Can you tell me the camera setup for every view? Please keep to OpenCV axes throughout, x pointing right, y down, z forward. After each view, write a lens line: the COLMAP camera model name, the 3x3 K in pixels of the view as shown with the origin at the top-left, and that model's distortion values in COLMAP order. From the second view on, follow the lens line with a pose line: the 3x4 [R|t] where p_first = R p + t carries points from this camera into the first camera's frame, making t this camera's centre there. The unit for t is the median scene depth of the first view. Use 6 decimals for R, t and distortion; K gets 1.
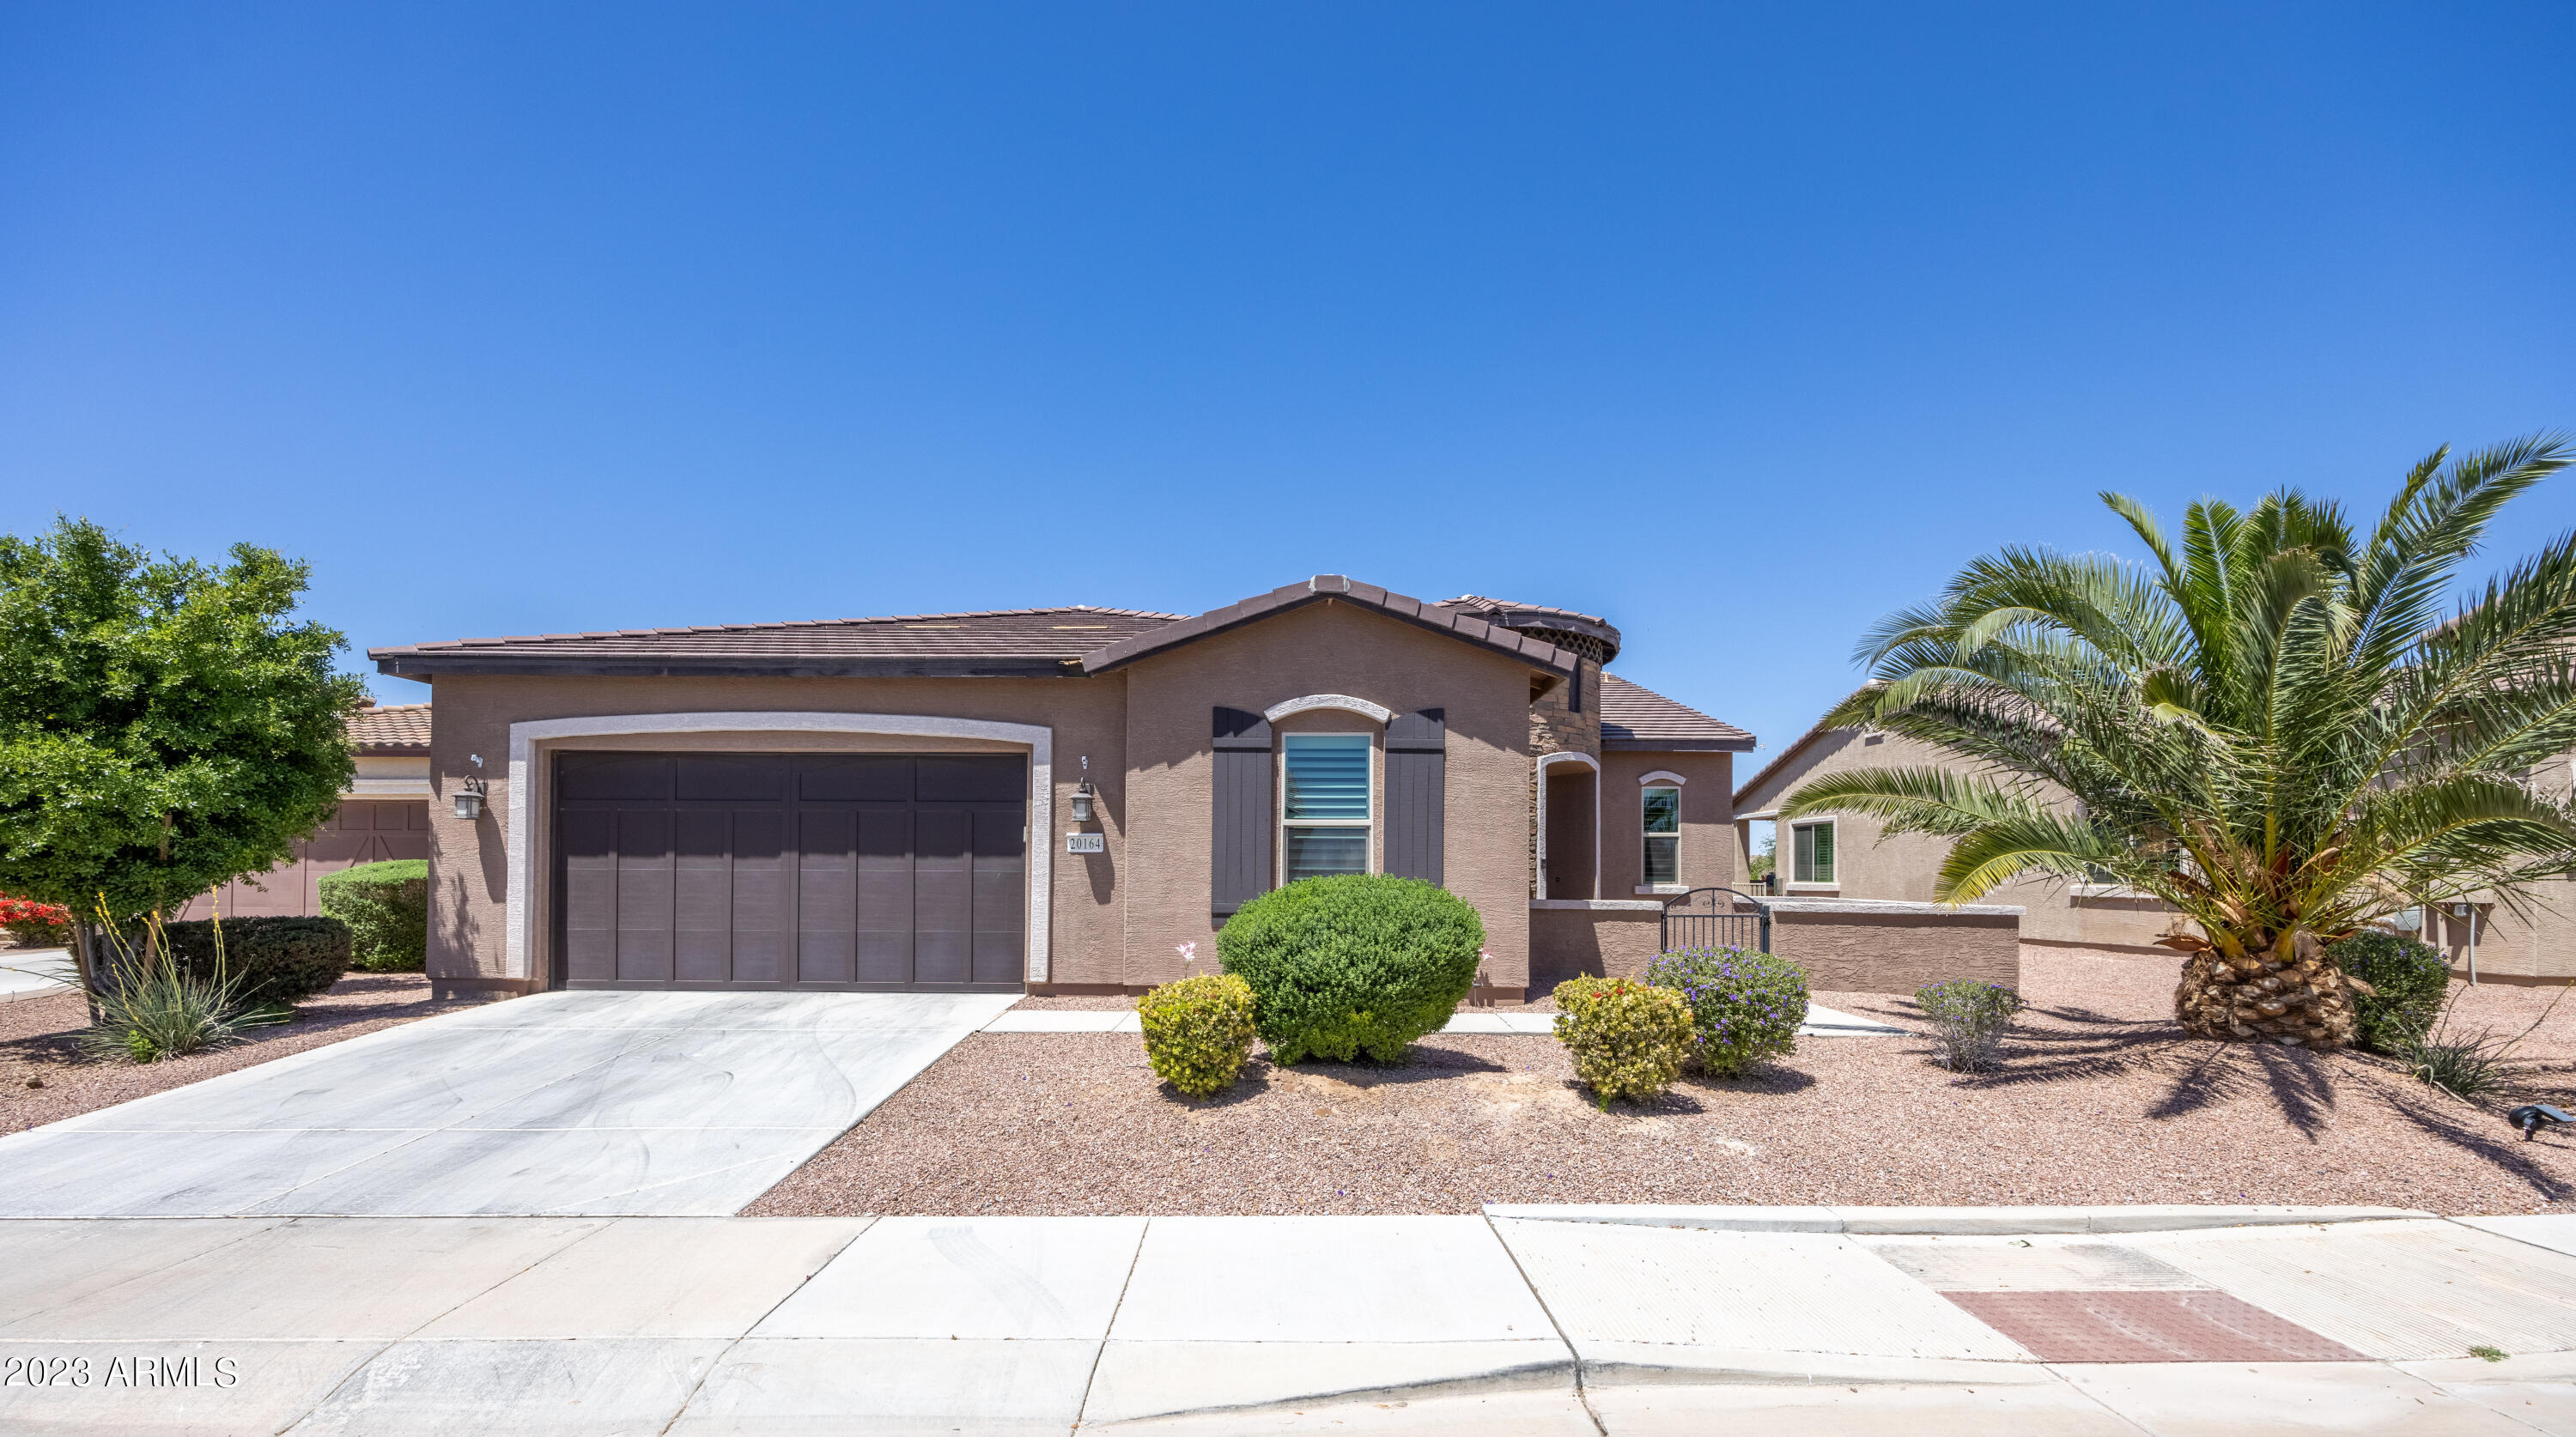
lens RADIAL K [[1057.4, 0, 1297.0], [0, 1057.4, 852.7], [0, 0, 1]] dist [-0.001867, -0.000142]
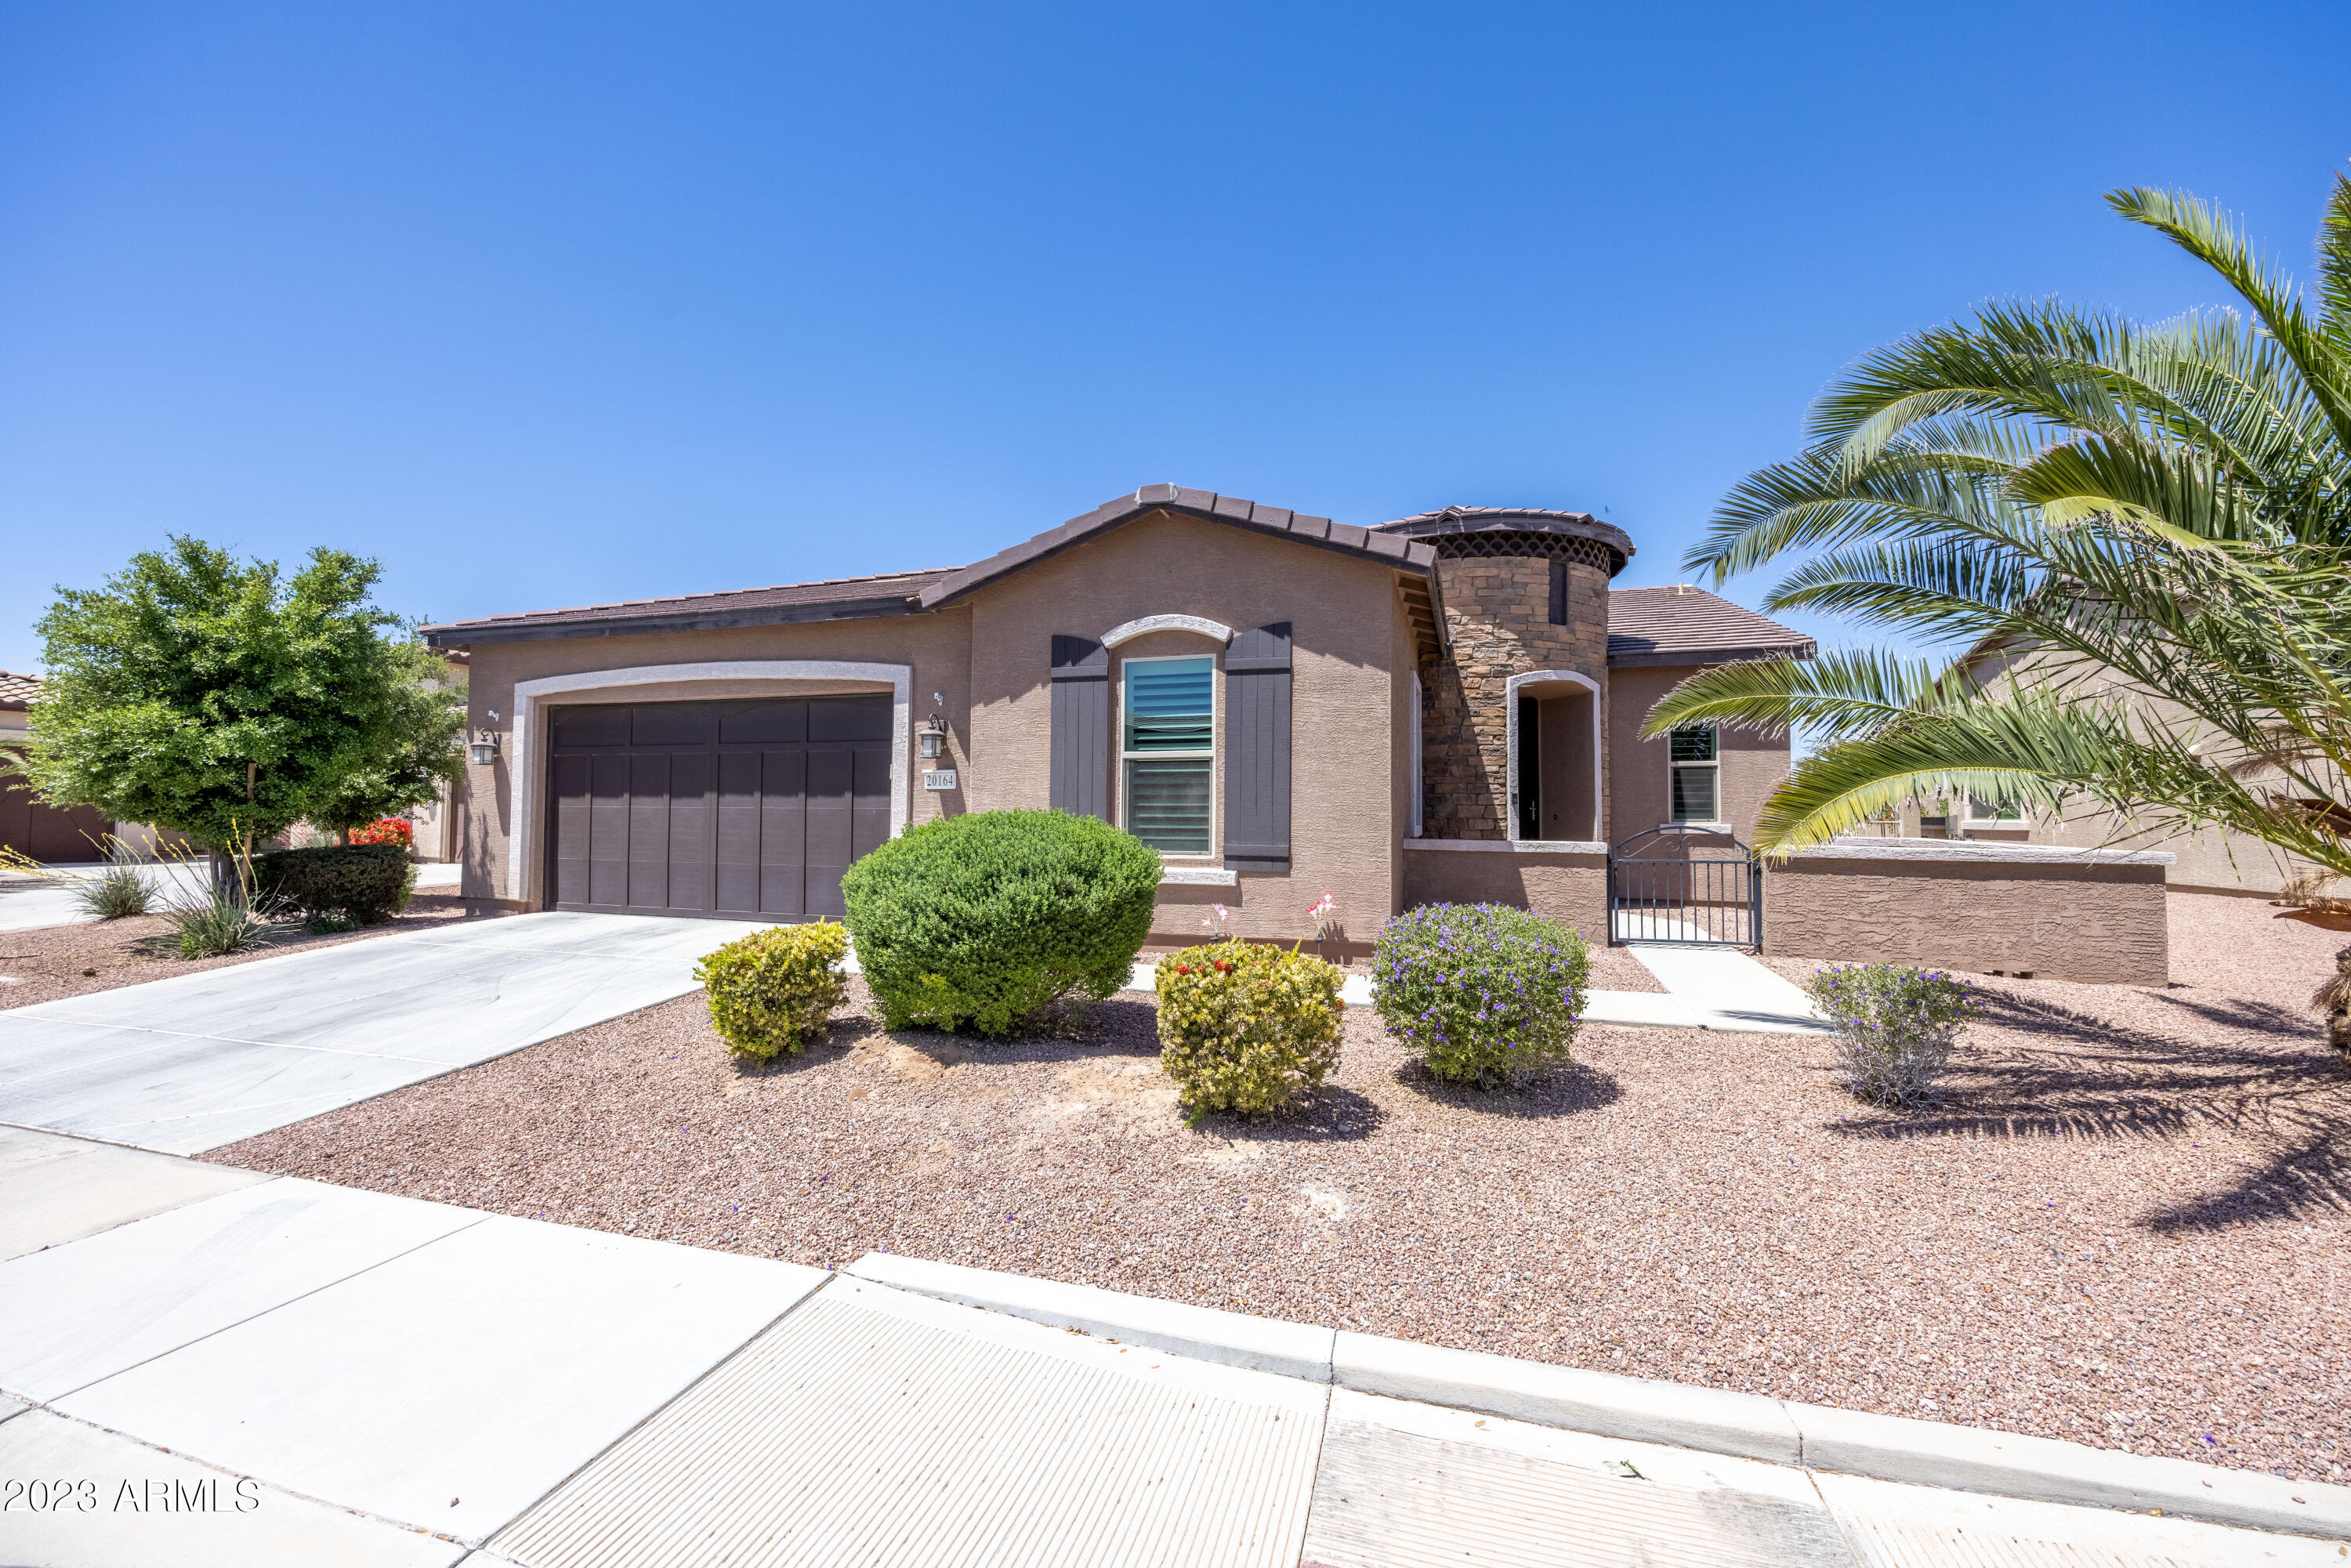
lens RADIAL K [[960.2, 0, 1175.5], [0, 960.2, 784.0], [0, 0, 1]] dist [-0.001509, -0.000250]
pose [[0.950146, -0.010342, -0.311634, 0.295304], [0.007624, 0.999922, -0.009937, 0.005824], [0.311713, 0.007066, 0.950150, 0.210312]]
